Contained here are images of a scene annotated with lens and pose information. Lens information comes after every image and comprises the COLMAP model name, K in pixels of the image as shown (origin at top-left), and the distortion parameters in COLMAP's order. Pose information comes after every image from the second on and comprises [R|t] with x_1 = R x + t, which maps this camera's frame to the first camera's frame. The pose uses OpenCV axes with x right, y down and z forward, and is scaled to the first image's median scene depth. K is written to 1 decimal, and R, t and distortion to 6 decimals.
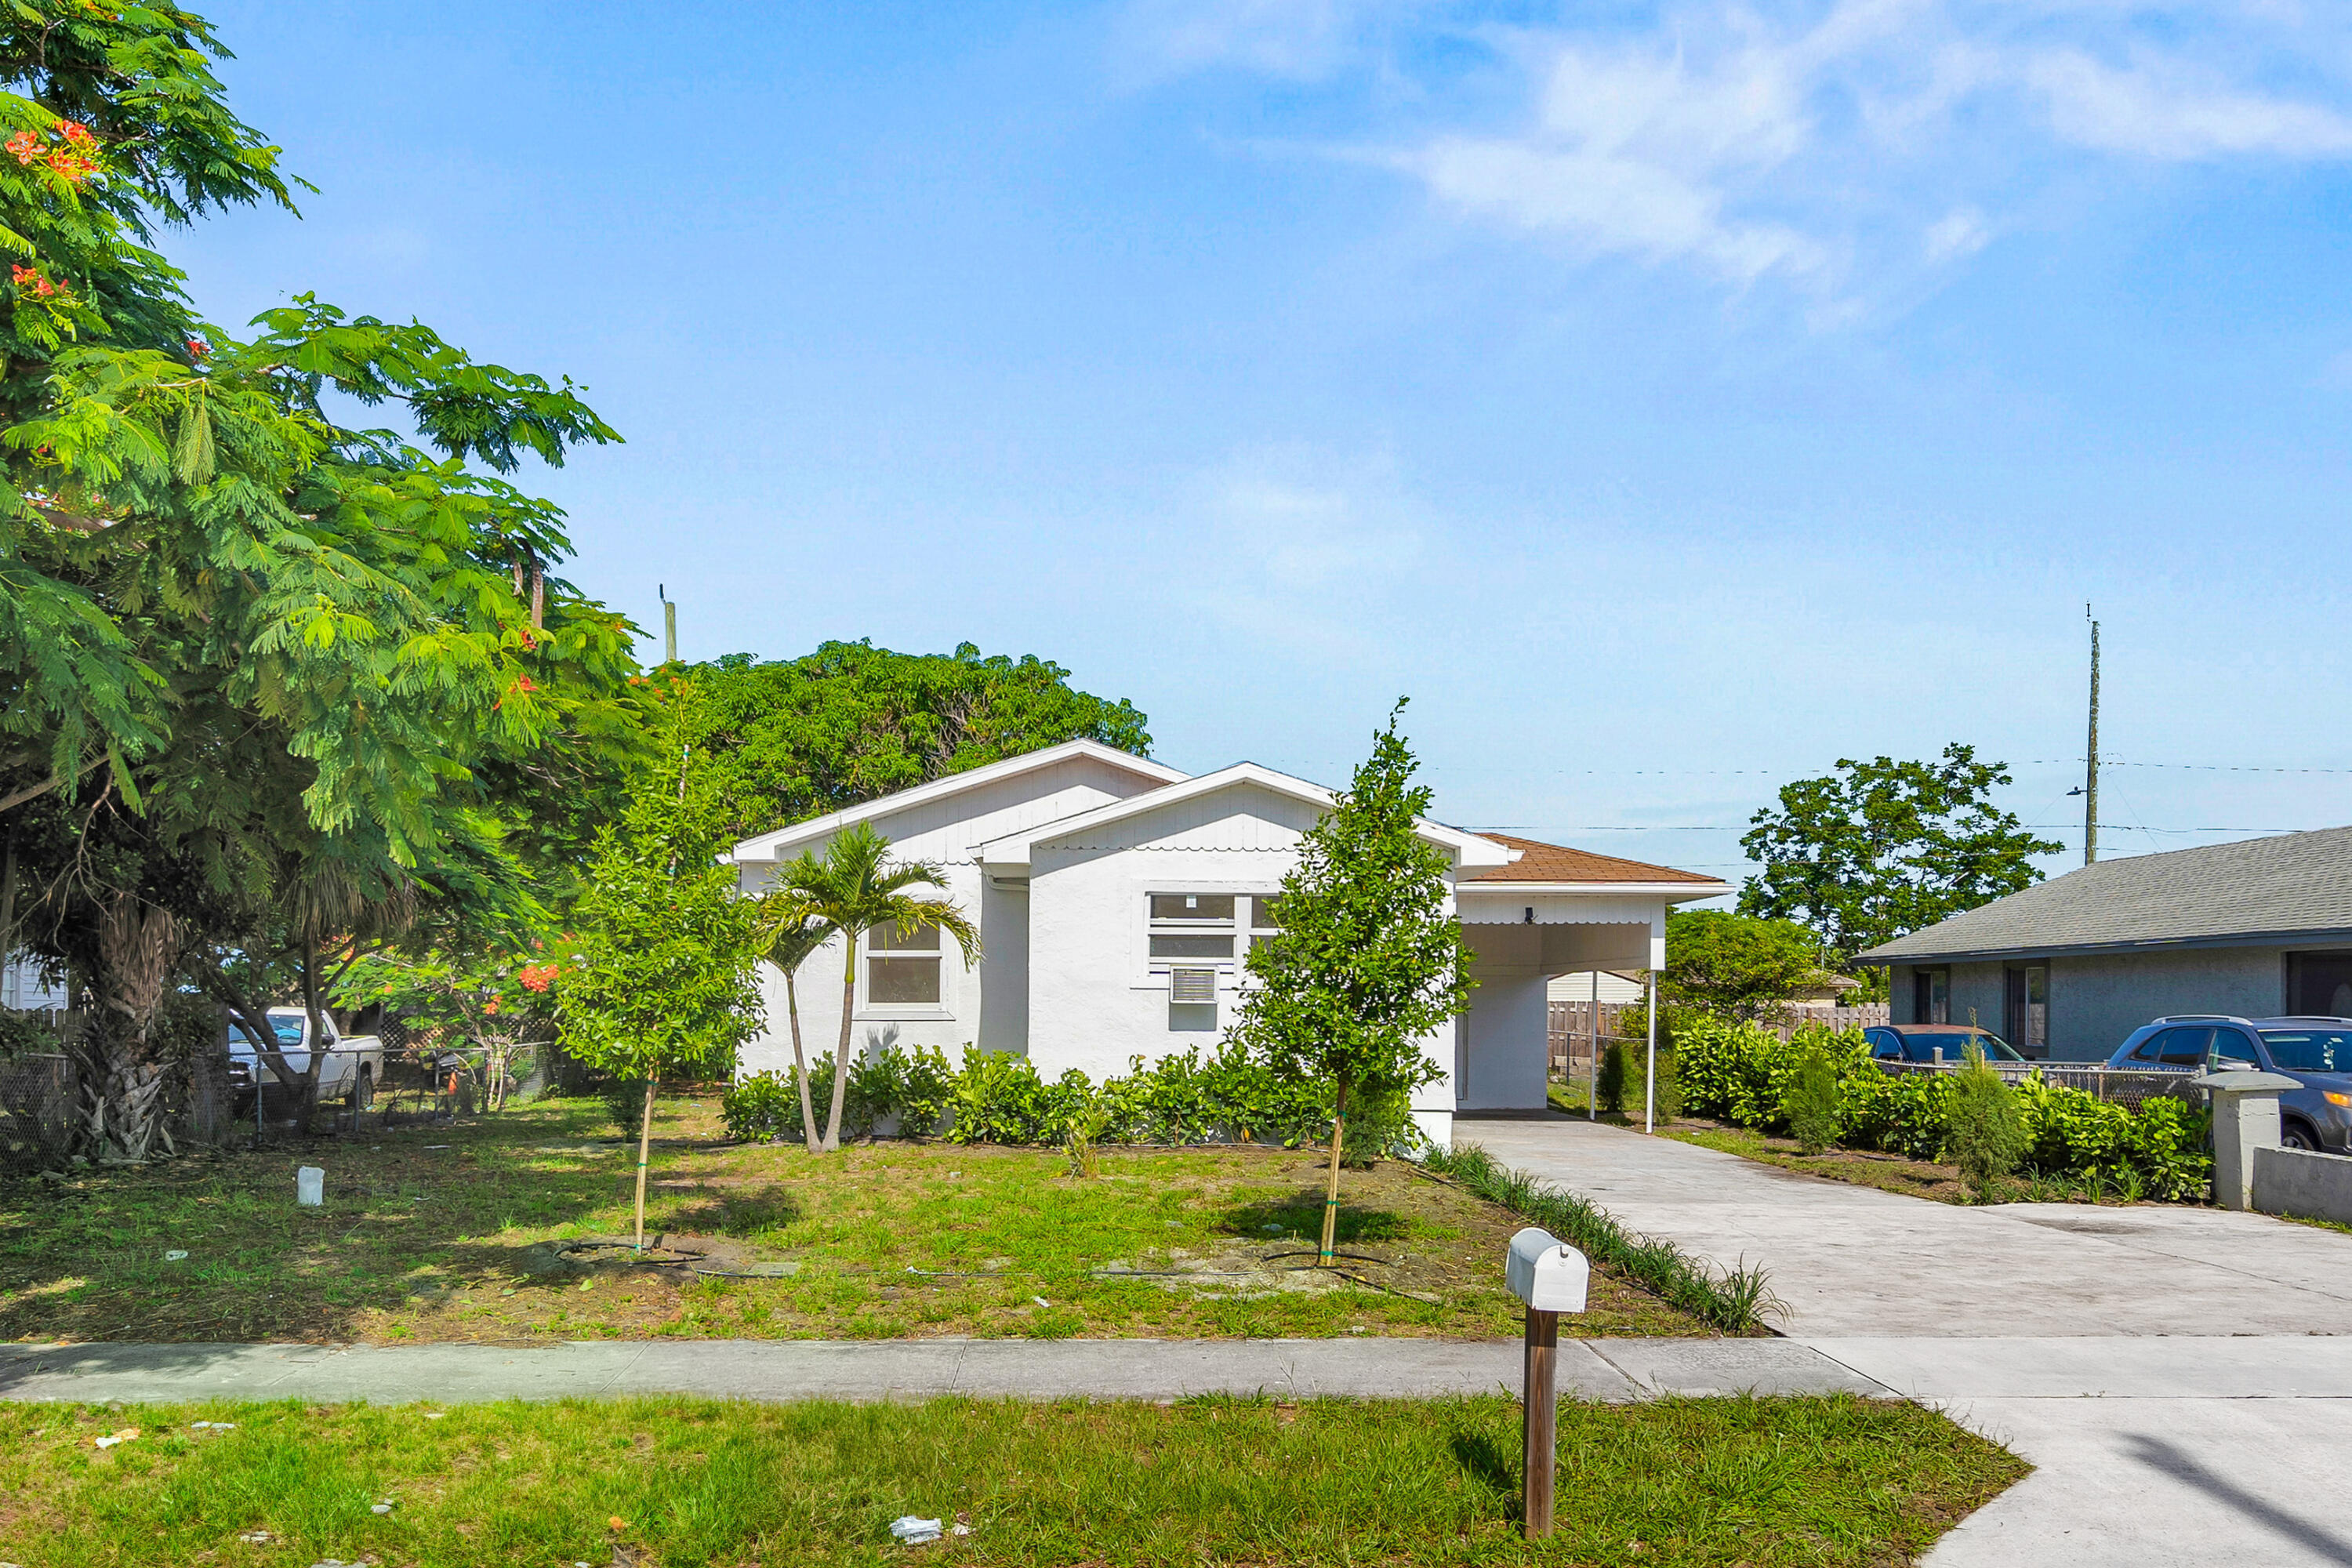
lens RADIAL K [[1100.6, 0, 1266.2], [0, 1100.6, 866.3], [0, 0, 1]] dist [0.000353, 0.000454]
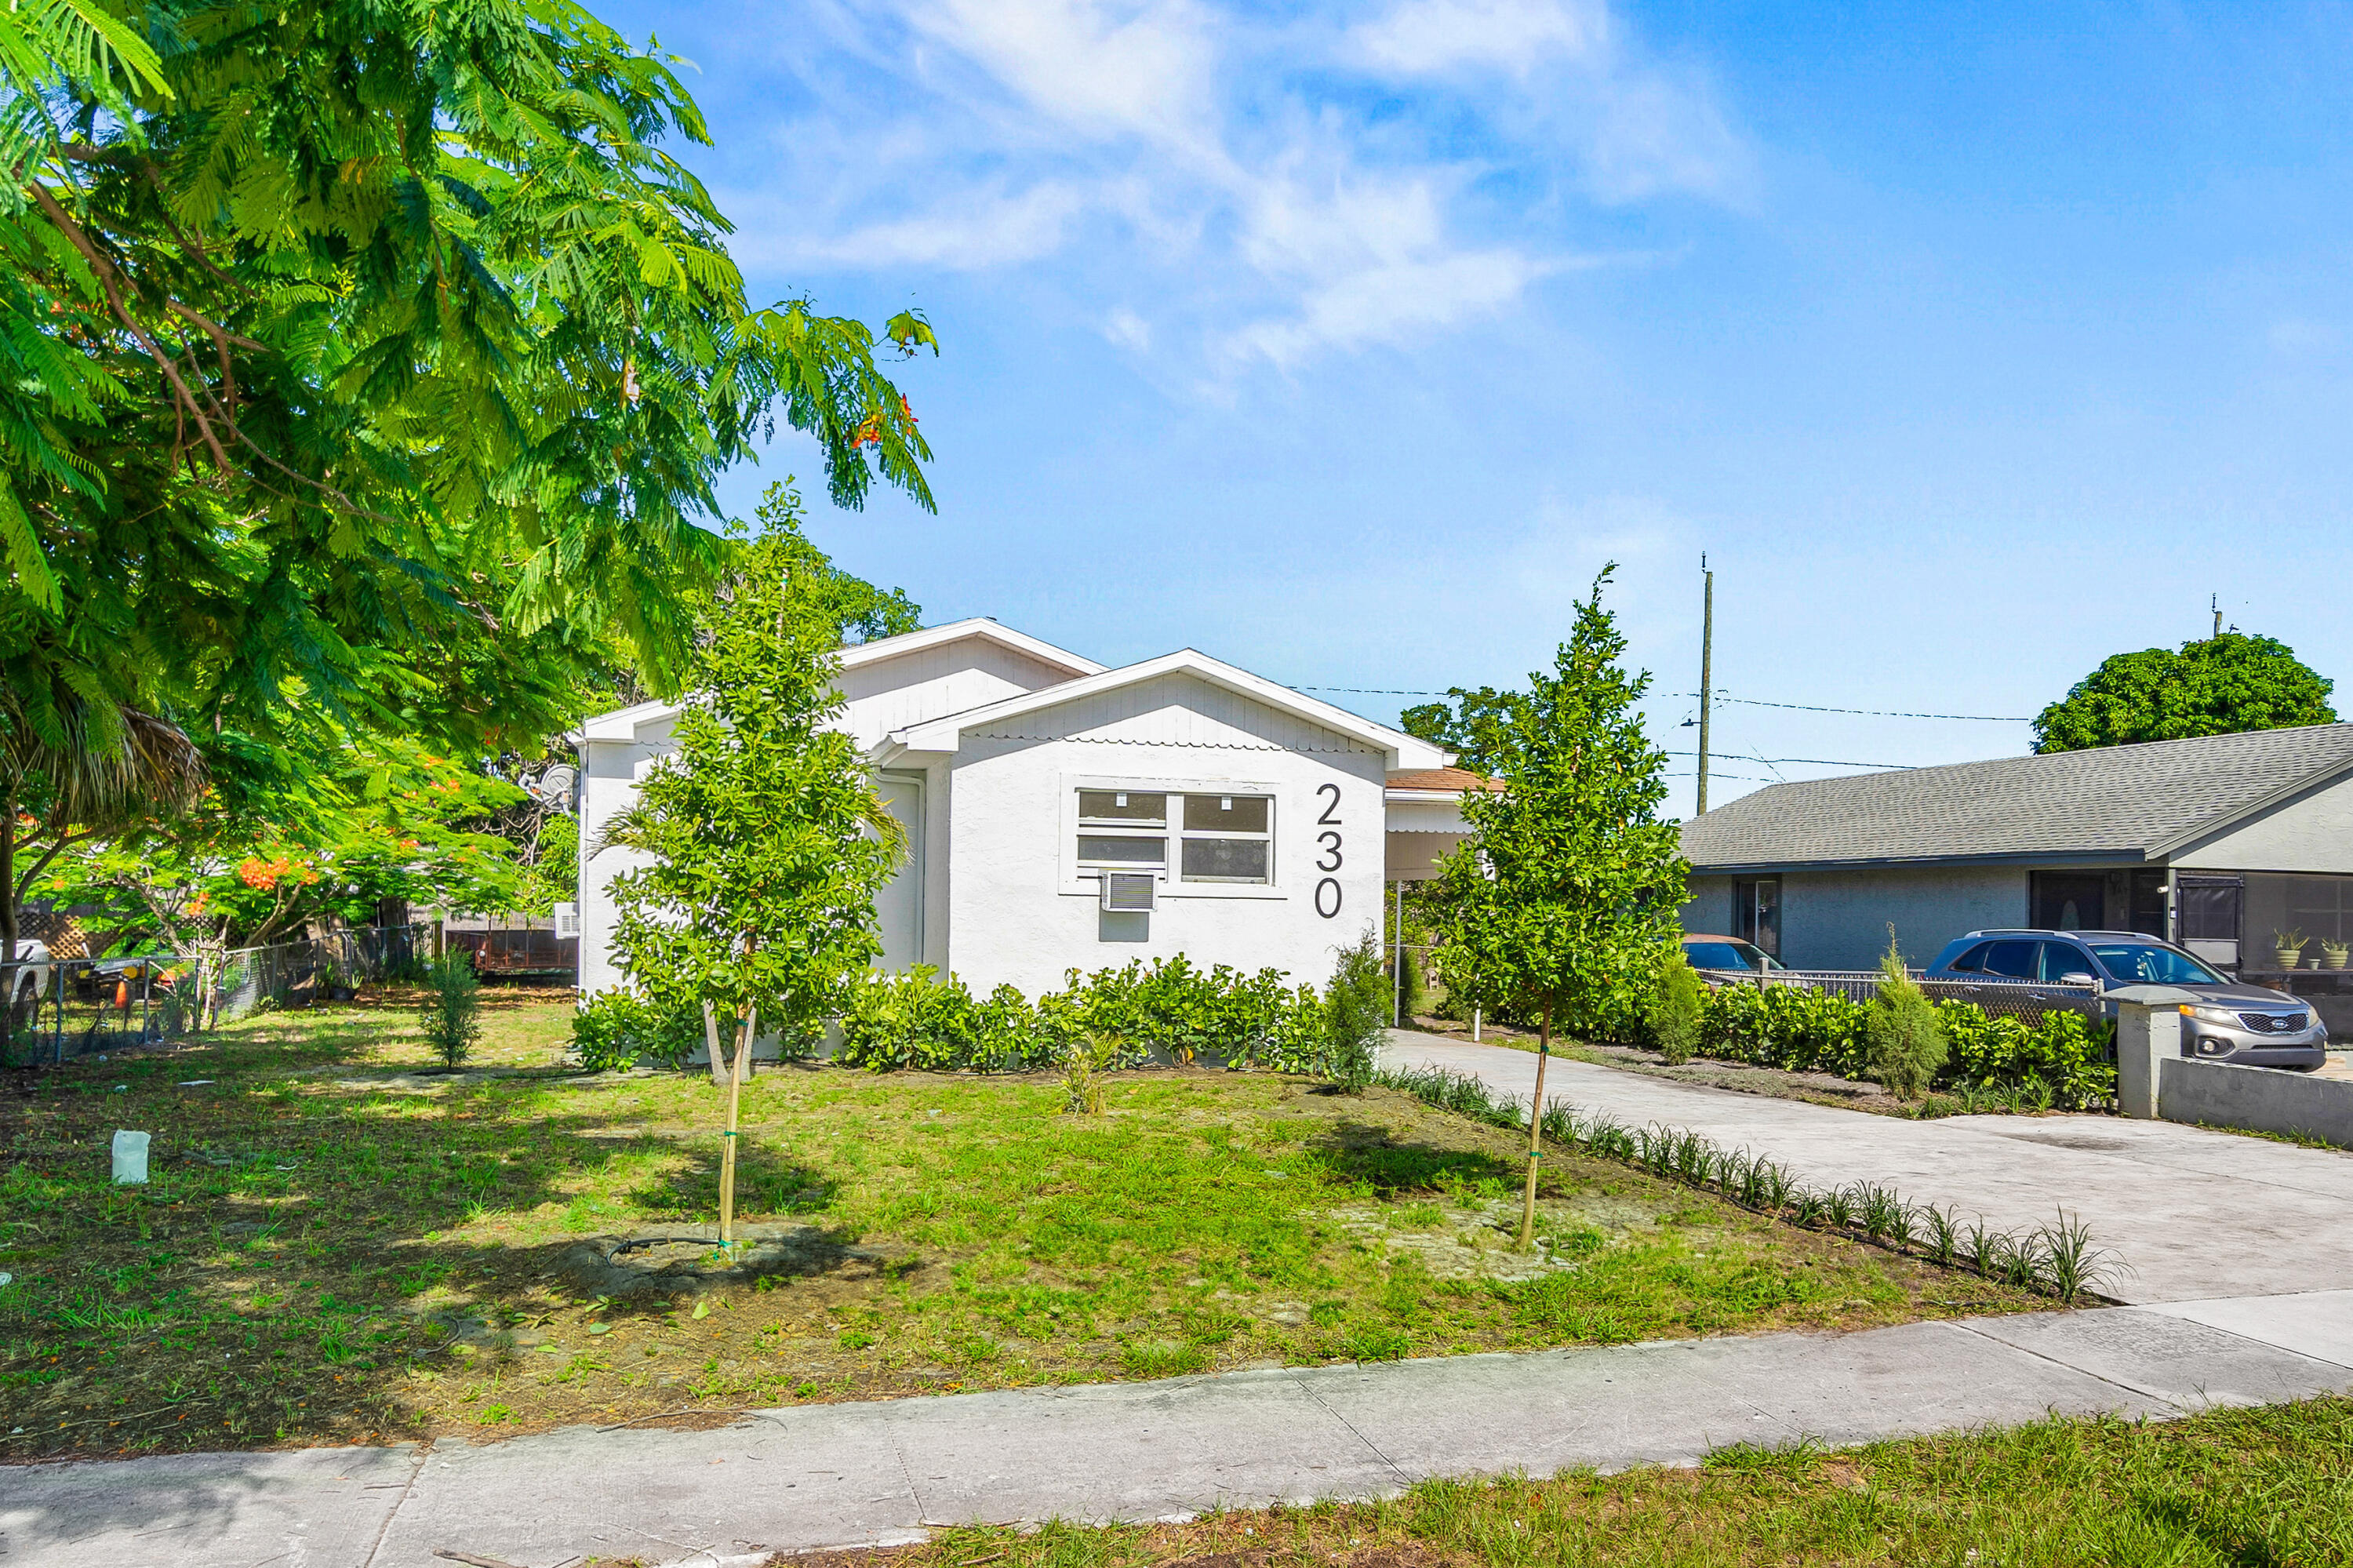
lens RADIAL K [[1096.0, 0, 1170.2], [0, 1096.0, 786.9], [0, 0, 1]] dist [0.001997, 0.000000]
pose [[0.988309, 0.025475, 0.150318, -0.177751], [-0.027628, 0.999543, 0.012246, 0.009991], [-0.149938, -0.016256, 0.988562, 0.105655]]
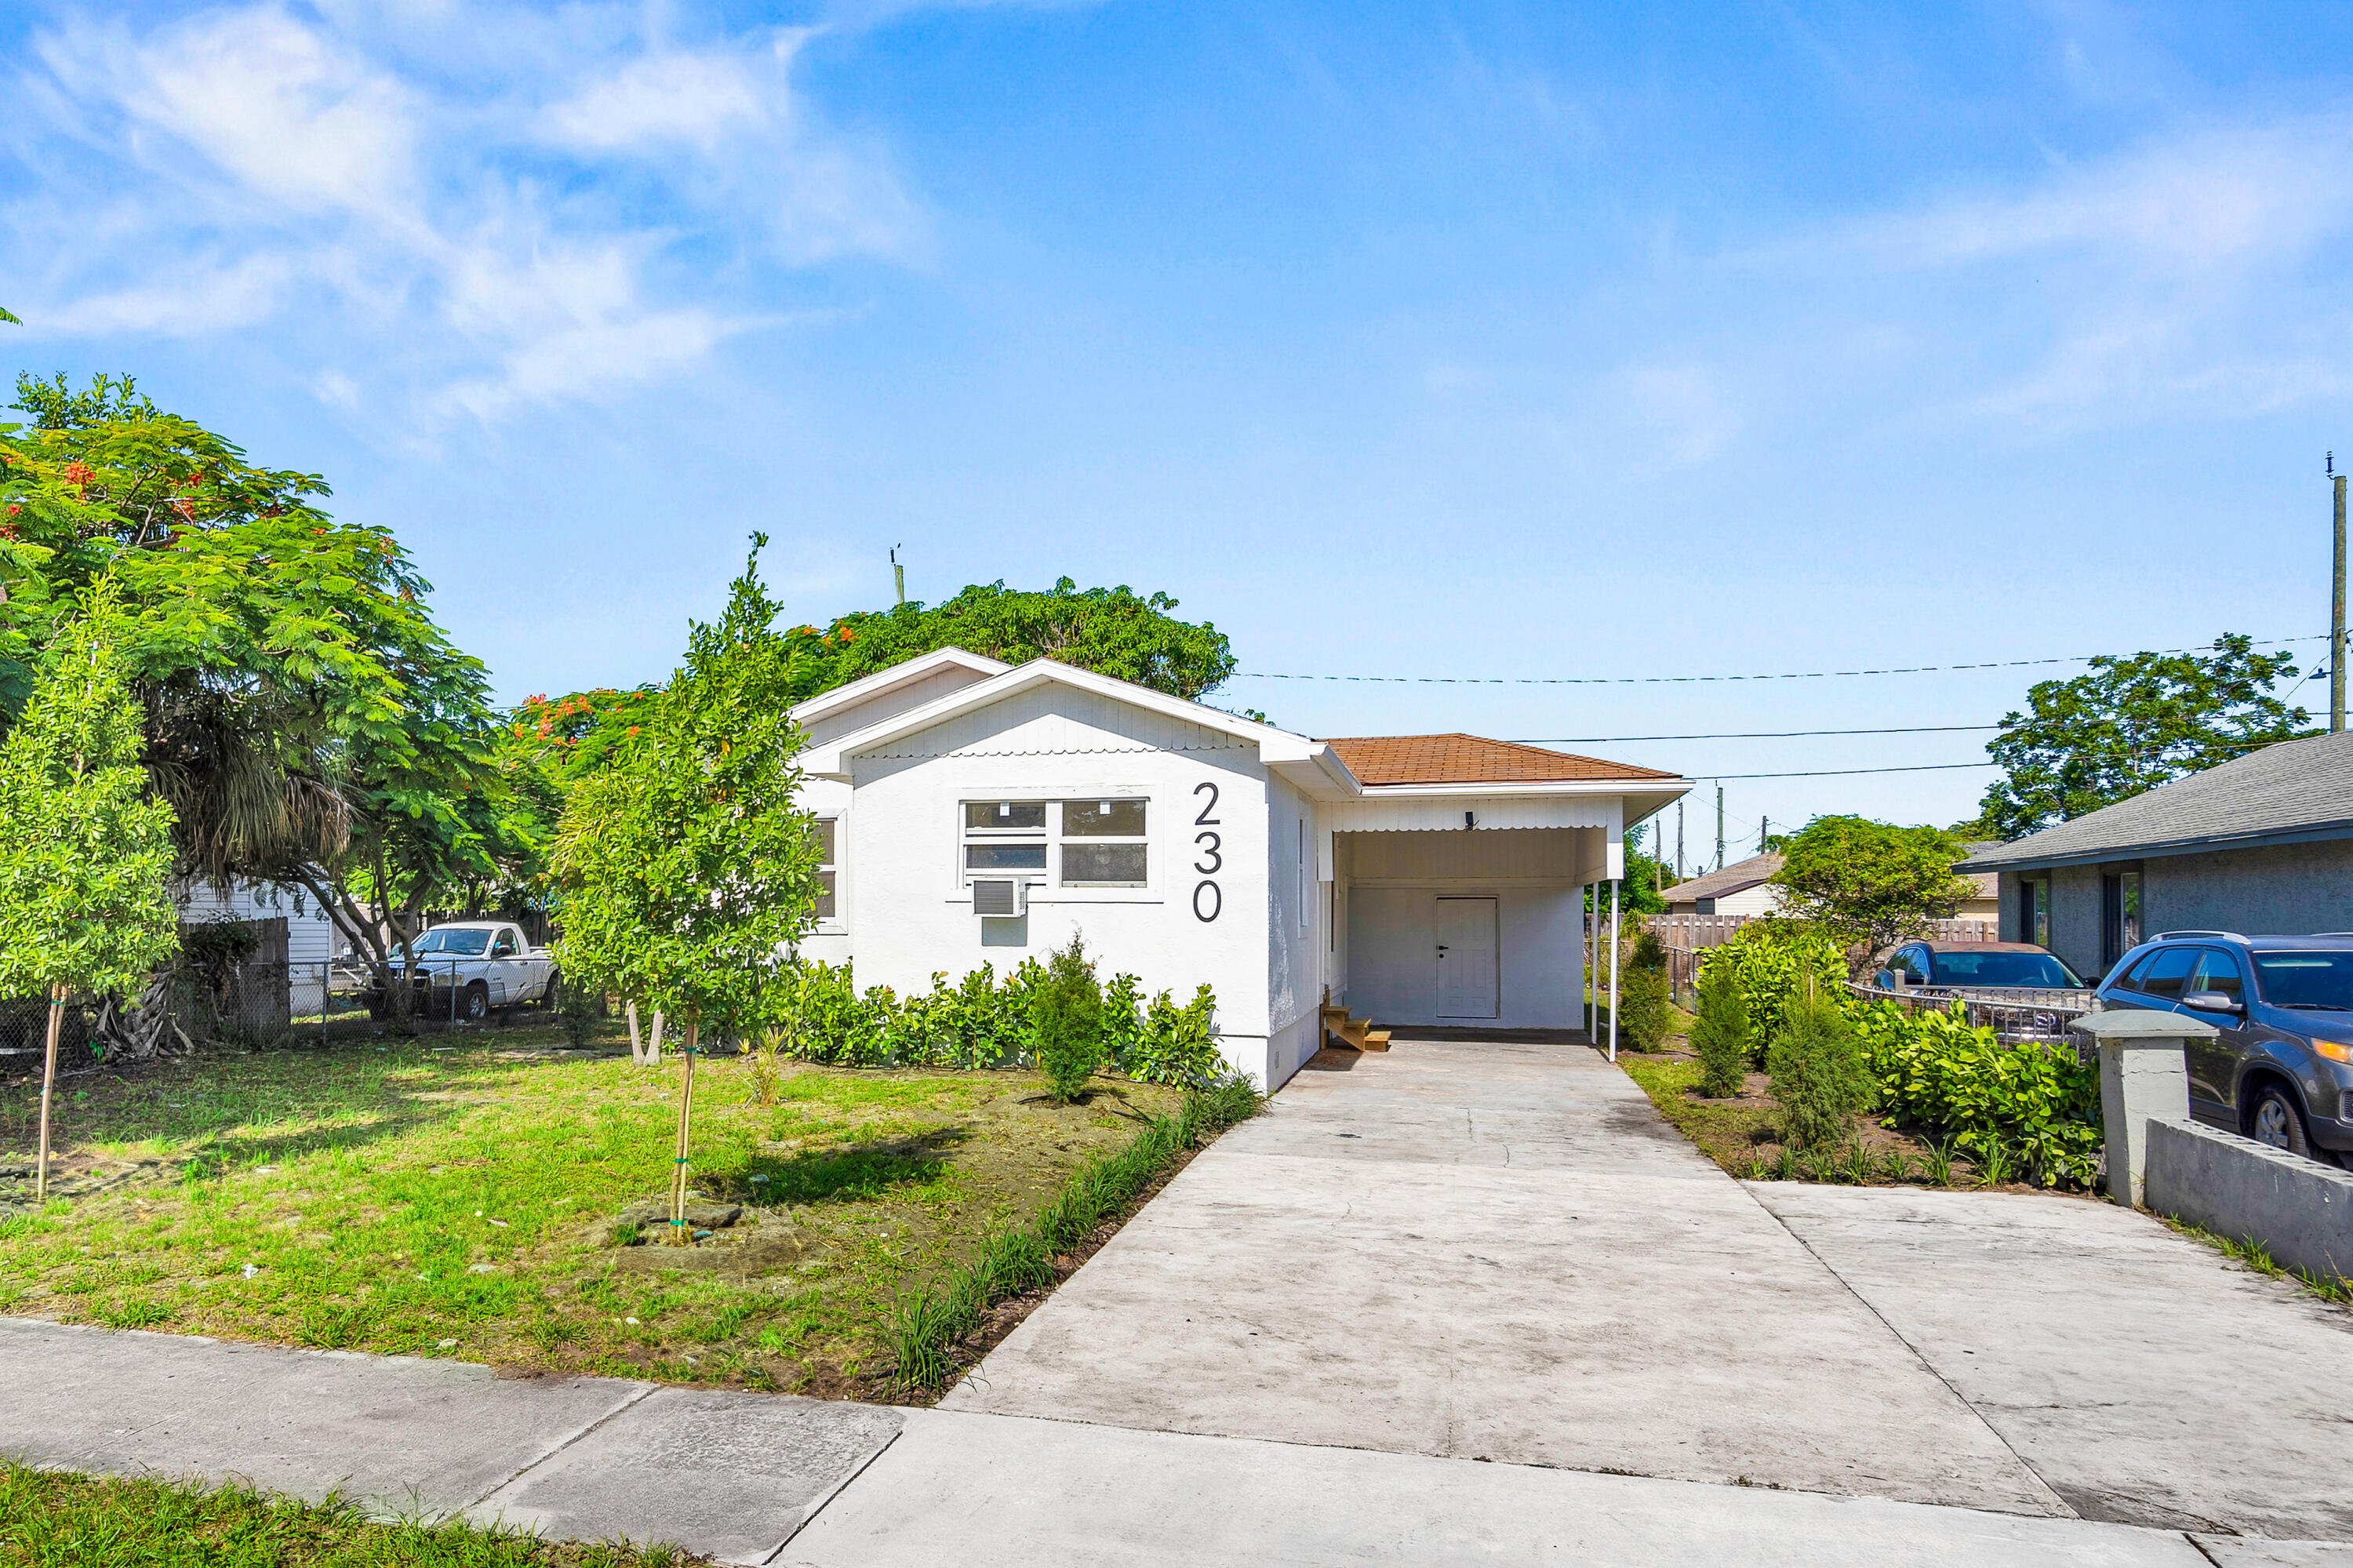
lens RADIAL K [[1074.4, 0, 1157.1], [0, 1074.4, 792.3], [0, 0, 1]] dist [0.000004, 0.000742]
pose [[0.982289, -0.023039, -0.185951, 0.250203], [0.024381, 0.999691, 0.004933, 0.017565], [0.185779, -0.009379, 0.982547, 0.129620]]
